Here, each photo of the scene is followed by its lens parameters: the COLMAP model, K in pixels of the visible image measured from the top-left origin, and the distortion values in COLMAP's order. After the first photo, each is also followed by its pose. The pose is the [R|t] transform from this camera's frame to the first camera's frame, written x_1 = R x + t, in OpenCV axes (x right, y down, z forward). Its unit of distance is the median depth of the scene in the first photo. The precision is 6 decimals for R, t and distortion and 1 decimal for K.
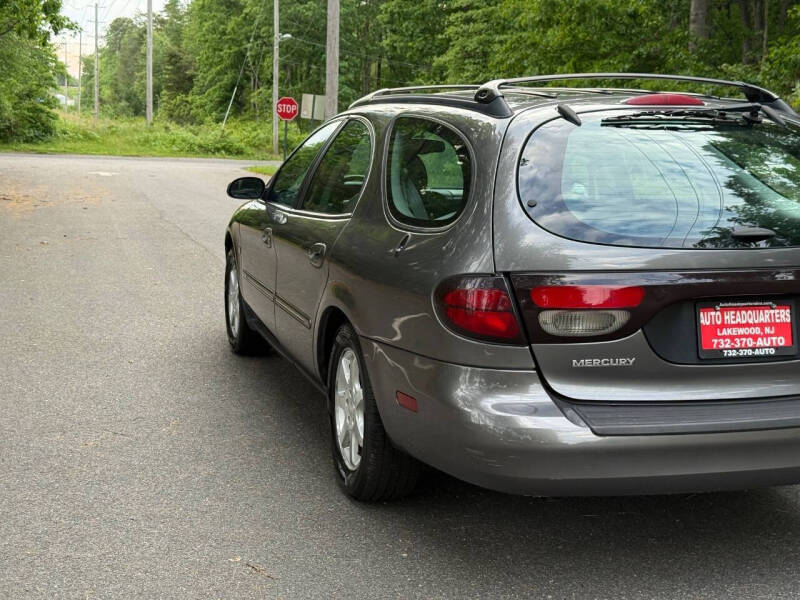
lens RADIAL K [[1113.8, 0, 394.6], [0, 1113.8, 301.7], [0, 0, 1]] dist [0.122320, 0.000000]
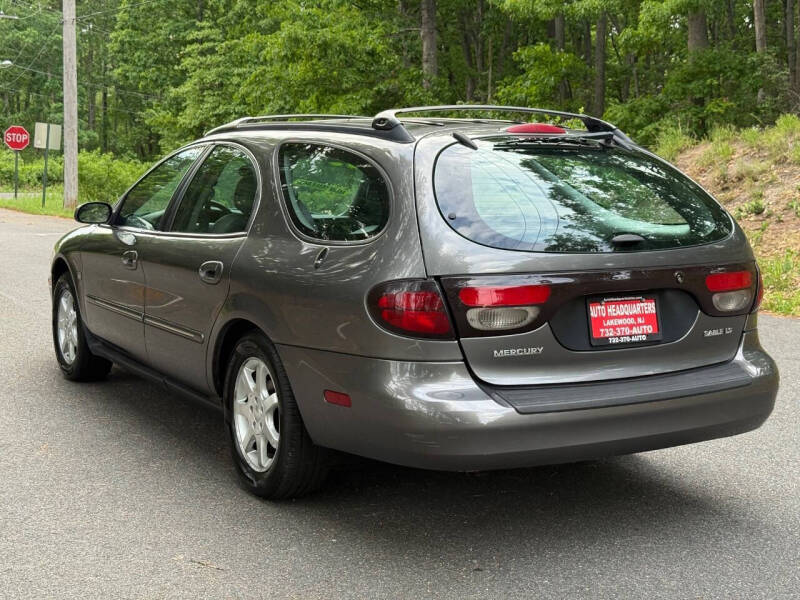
lens RADIAL K [[1113.8, 0, 399.5], [0, 1113.8, 295.3], [0, 0, 1]] dist [0.122320, 0.000000]
pose [[0.970198, -0.030599, 0.240373, -0.188123], [0.038704, 0.998828, -0.029069, 0.021918], [-0.239202, 0.037506, 0.970245, -0.086047]]
